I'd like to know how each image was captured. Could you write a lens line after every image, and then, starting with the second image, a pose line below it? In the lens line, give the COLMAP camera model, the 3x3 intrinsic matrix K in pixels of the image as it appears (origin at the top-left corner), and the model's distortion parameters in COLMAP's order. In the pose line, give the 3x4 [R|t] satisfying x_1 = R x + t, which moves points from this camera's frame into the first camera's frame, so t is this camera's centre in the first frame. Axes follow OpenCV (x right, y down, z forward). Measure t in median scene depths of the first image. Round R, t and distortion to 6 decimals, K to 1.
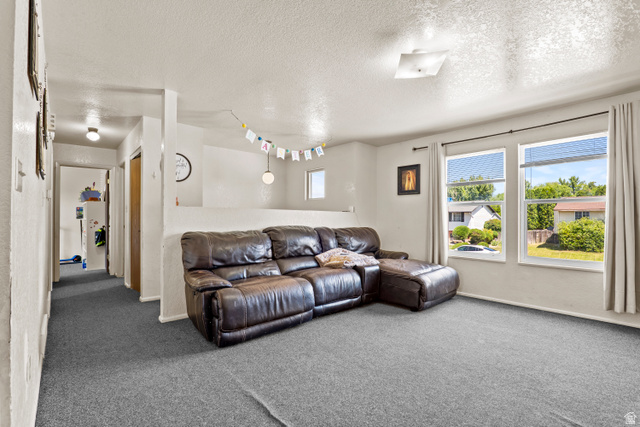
lens RADIAL K [[293.2, 0, 324.5], [0, 293.2, 216.8], [0, 0, 1]] dist [-0.001021, -0.000020]
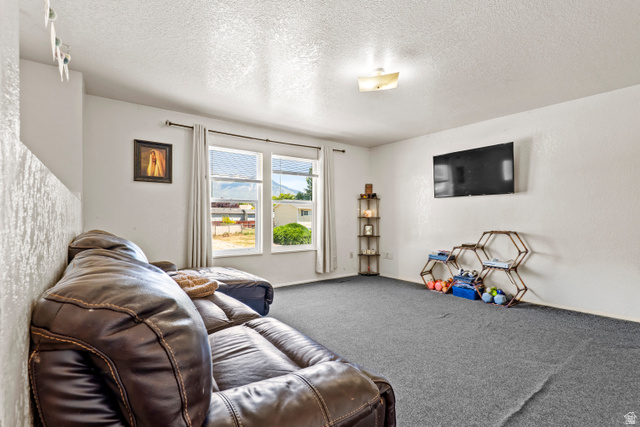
lens RADIAL K [[293.2, 0, 322.9], [0, 293.2, 219.3], [0, 0, 1]] dist [-0.001021, -0.000020]
pose [[0.105576, -0.008300, 0.994377, -0.420204], [0.000812, 0.999966, 0.008260, 0.010036], [-0.994411, -0.000065, 0.105579, 0.557093]]
